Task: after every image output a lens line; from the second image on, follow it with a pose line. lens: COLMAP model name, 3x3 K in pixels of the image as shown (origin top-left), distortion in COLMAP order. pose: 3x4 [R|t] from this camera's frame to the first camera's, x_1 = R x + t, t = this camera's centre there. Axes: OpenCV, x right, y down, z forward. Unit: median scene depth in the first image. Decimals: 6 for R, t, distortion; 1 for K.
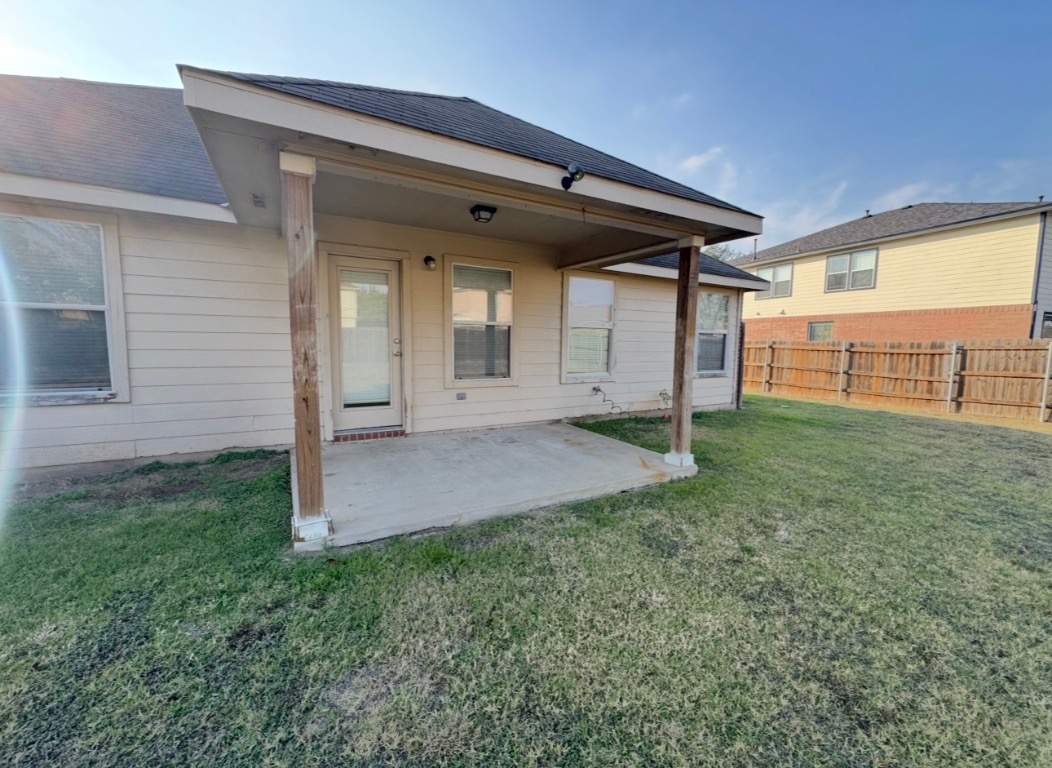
lens RADIAL K [[417.2, 0, 526.0], [0, 417.2, 384.0], [0, 0, 1]] dist [0.000655, 0.000052]
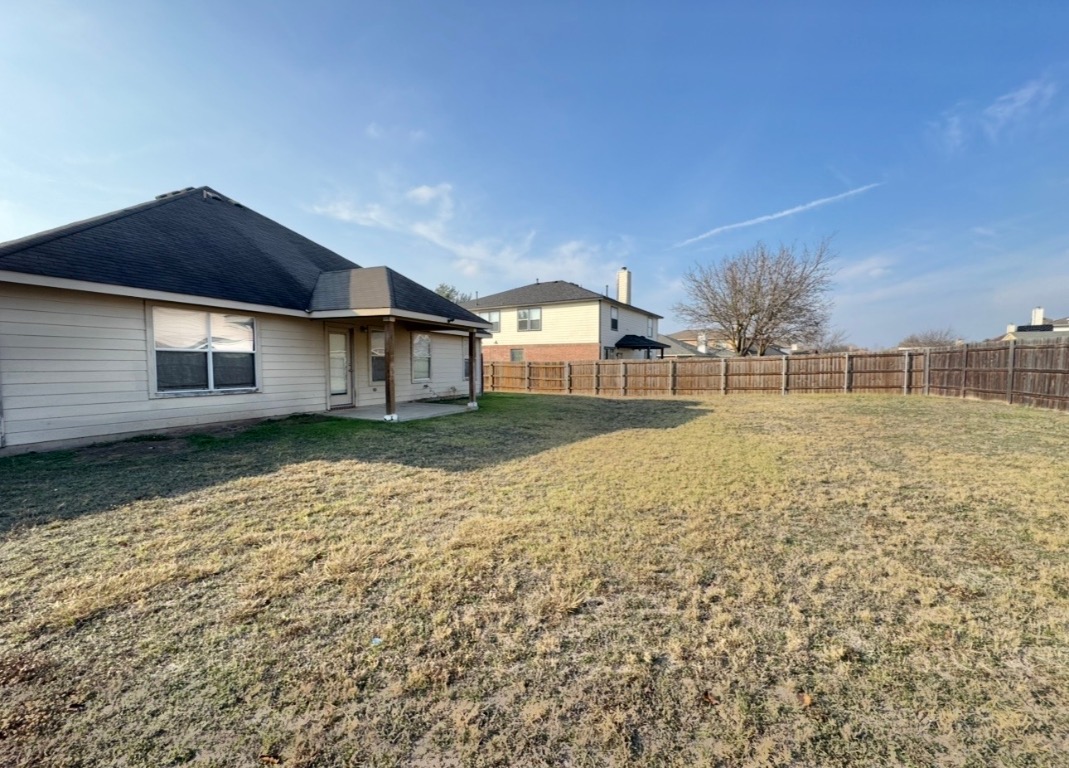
lens RADIAL K [[427.3, 0, 534.5], [0, 427.3, 384.0], [0, 0, 1]] dist [-0.001805, -0.000134]
pose [[0.801805, -0.039958, 0.596249, -0.414955], [0.068412, 0.997340, -0.025160, 0.057516], [-0.593657, 0.060964, 0.802405, -0.646845]]
